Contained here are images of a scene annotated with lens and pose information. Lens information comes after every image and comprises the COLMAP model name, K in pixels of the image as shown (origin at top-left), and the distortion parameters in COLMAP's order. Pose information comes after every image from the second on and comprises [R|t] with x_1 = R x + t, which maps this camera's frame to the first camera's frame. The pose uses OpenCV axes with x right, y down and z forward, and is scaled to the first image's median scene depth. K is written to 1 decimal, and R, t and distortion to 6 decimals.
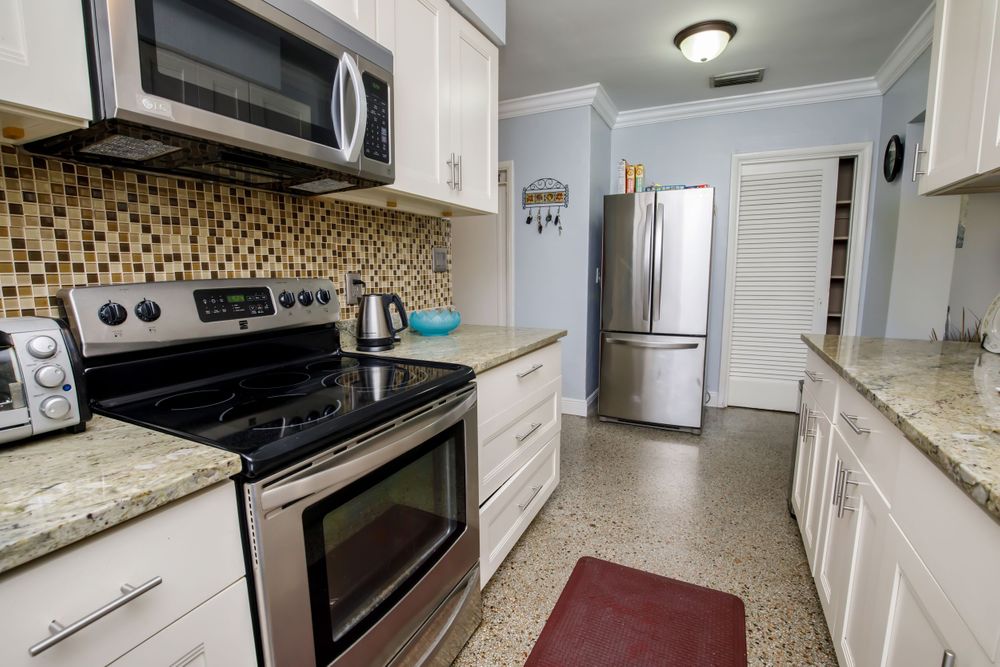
lens RADIAL K [[462.3, 0, 505.5], [0, 462.3, 331.1], [0, 0, 1]] dist [-0.008790, 0.002095]
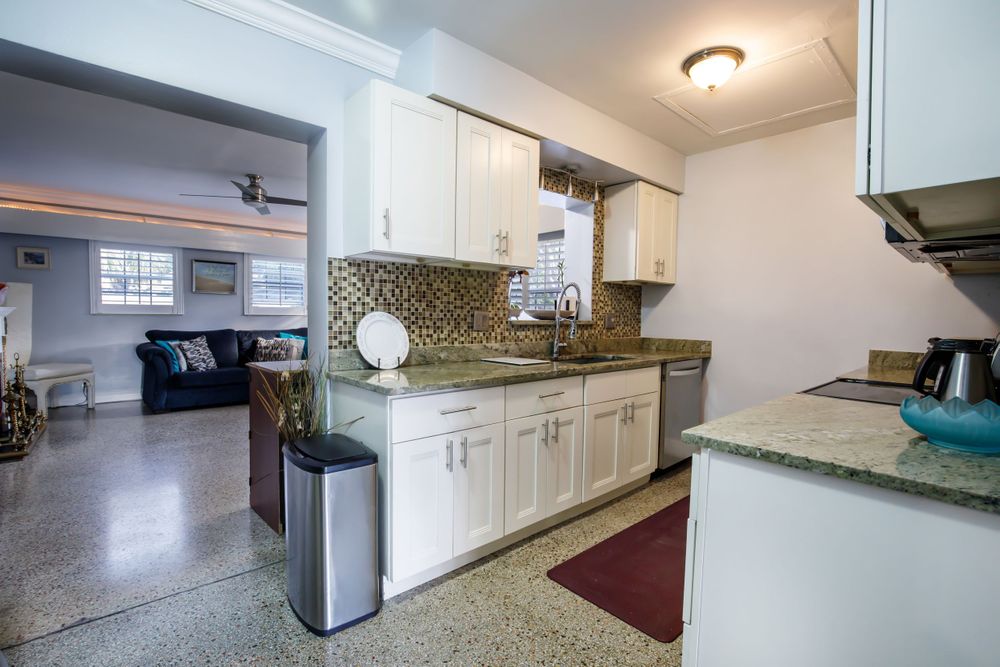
lens RADIAL K [[462.3, 0, 501.3], [0, 462.3, 333.2], [0, 0, 1]] dist [-0.008790, 0.002095]
pose [[-0.926589, -0.027705, 0.375053, 0.138115], [0.037643, 0.985442, 0.165793, -0.231036], [-0.374186, 0.167740, -0.912057, 1.710585]]
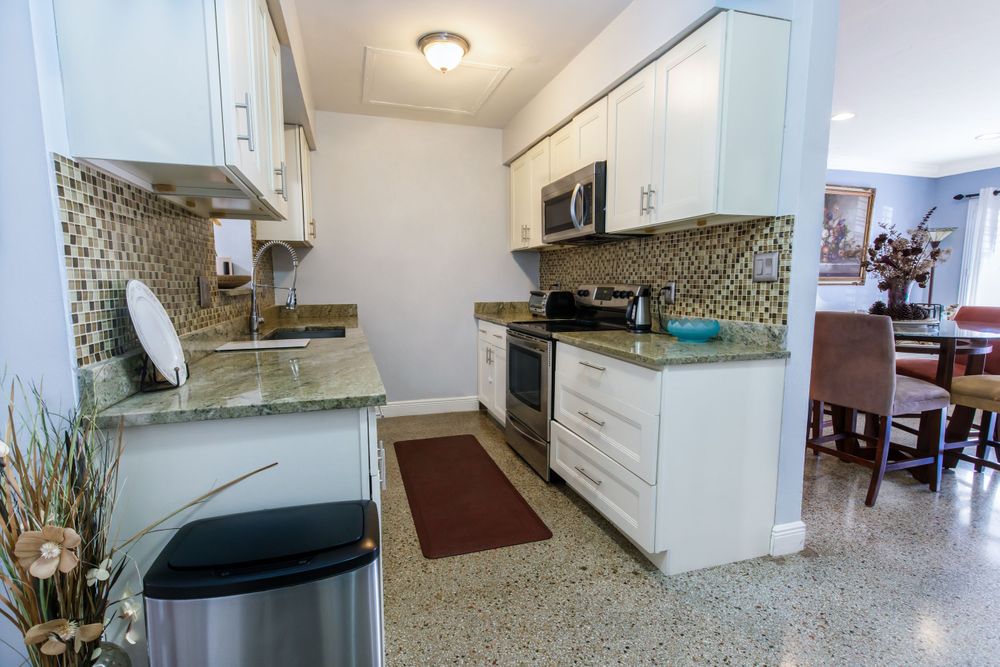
lens RADIAL K [[462.3, 0, 486.3], [0, 462.3, 336.7], [0, 0, 1]] dist [-0.008790, 0.002095]
pose [[-0.742510, 0.085191, -0.664396, 0.931287], [-0.084715, 0.971972, 0.219305, -0.200566], [0.664457, 0.219120, -0.714481, 1.495198]]
